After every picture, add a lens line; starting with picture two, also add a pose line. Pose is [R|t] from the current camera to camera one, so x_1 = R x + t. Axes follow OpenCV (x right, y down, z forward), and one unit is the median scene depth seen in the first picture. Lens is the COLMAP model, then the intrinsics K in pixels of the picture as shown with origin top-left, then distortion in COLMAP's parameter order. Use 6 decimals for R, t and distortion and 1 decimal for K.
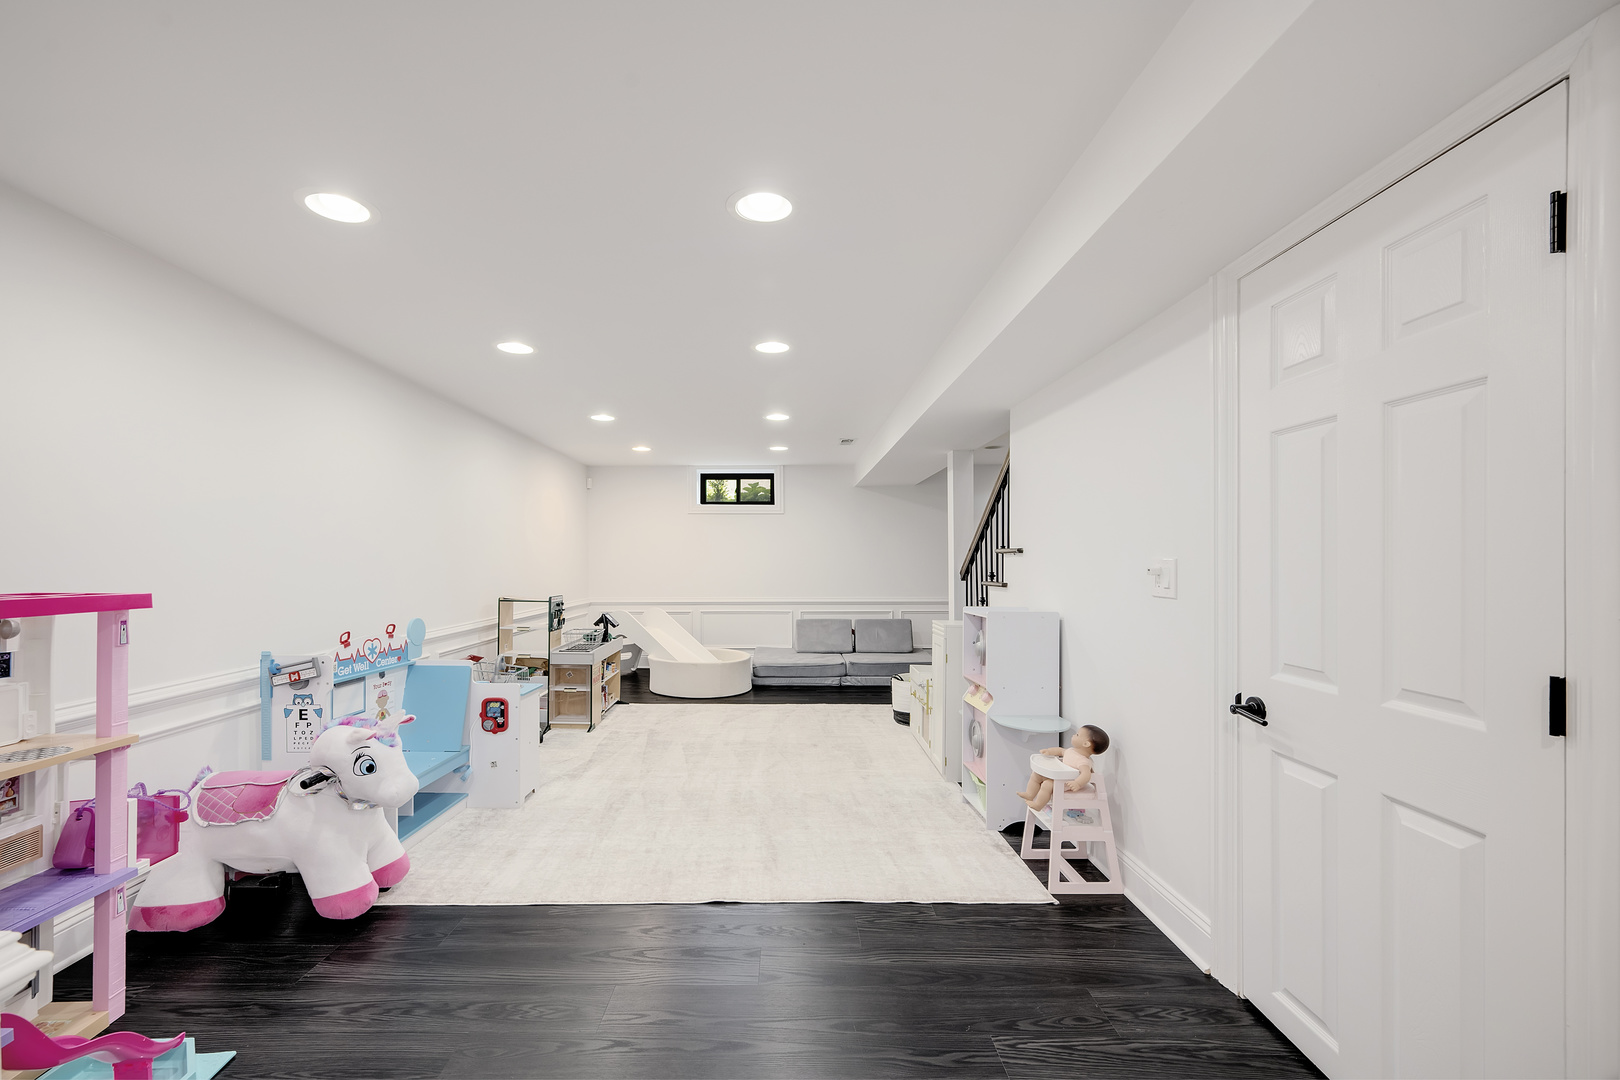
lens RADIAL K [[667.3, 0, 814.8], [0, 667.3, 553.8], [0, 0, 1]] dist [0.002816, 0.000432]
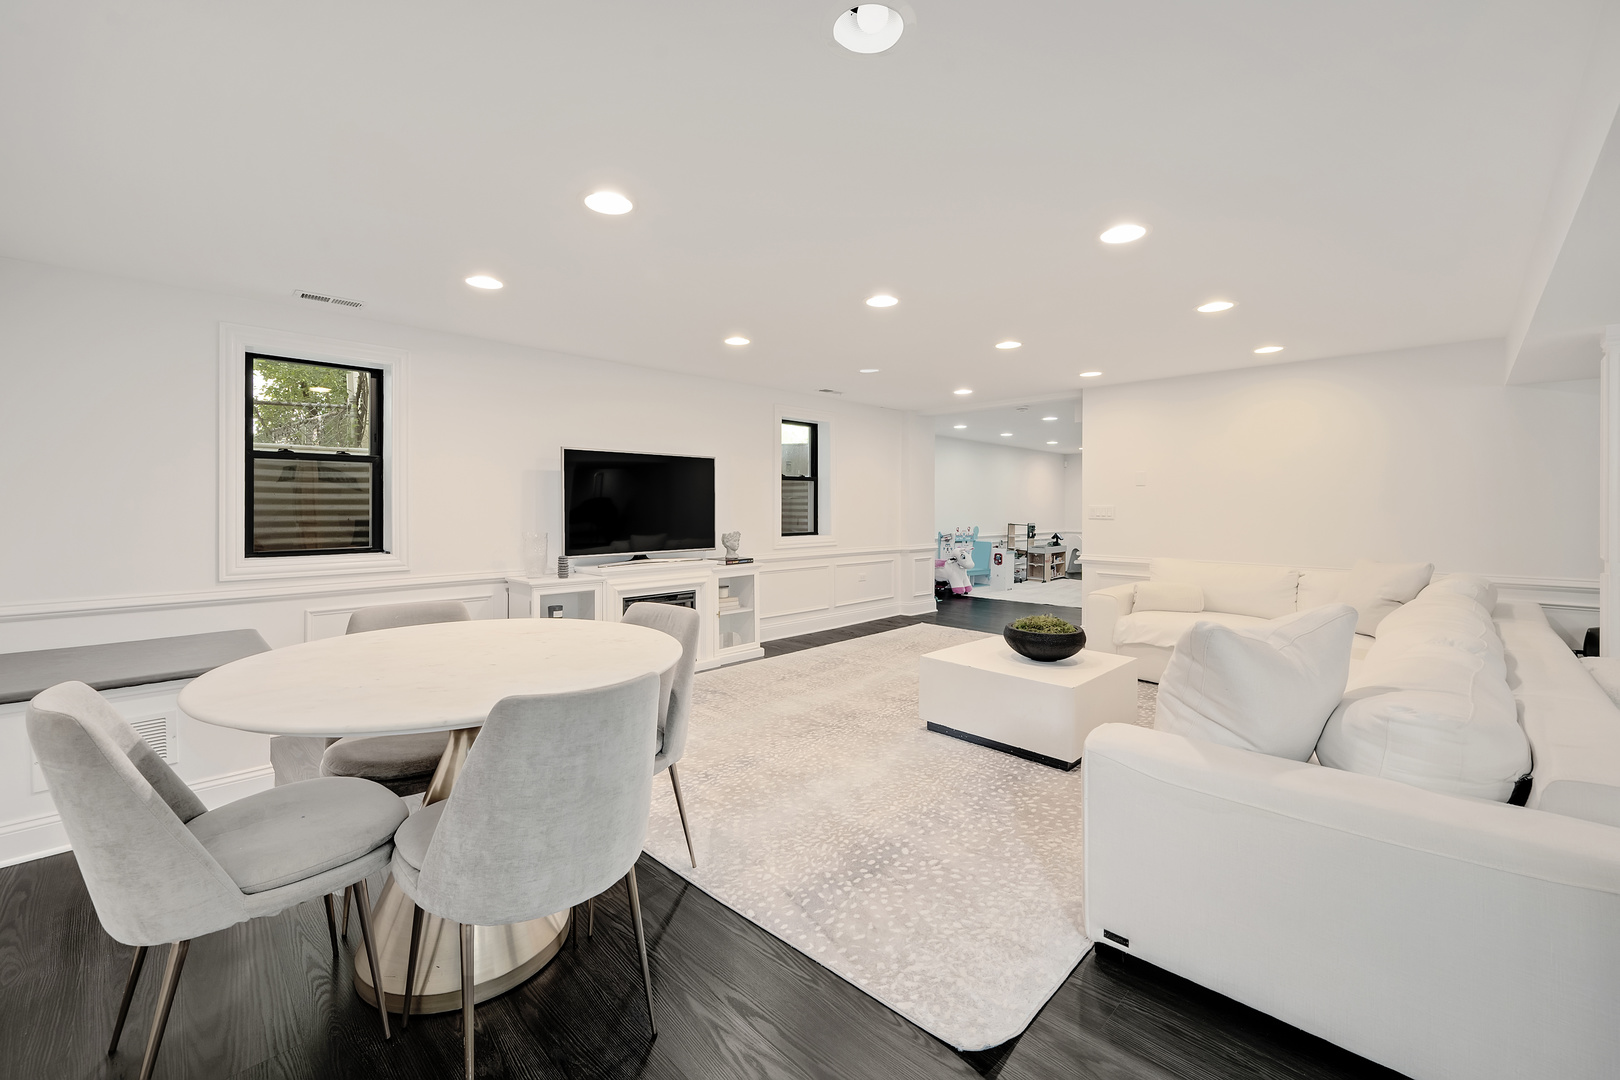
lens RADIAL K [[667.3, 0, 814.8], [0, 667.3, 553.8], [0, 0, 1]] dist [0.002816, 0.000432]
pose [[0.702511, 0.055427, -0.709511, 1.114881], [0.000916, 0.996891, 0.078783, -0.020599], [0.711672, -0.055996, 0.700277, -1.759529]]
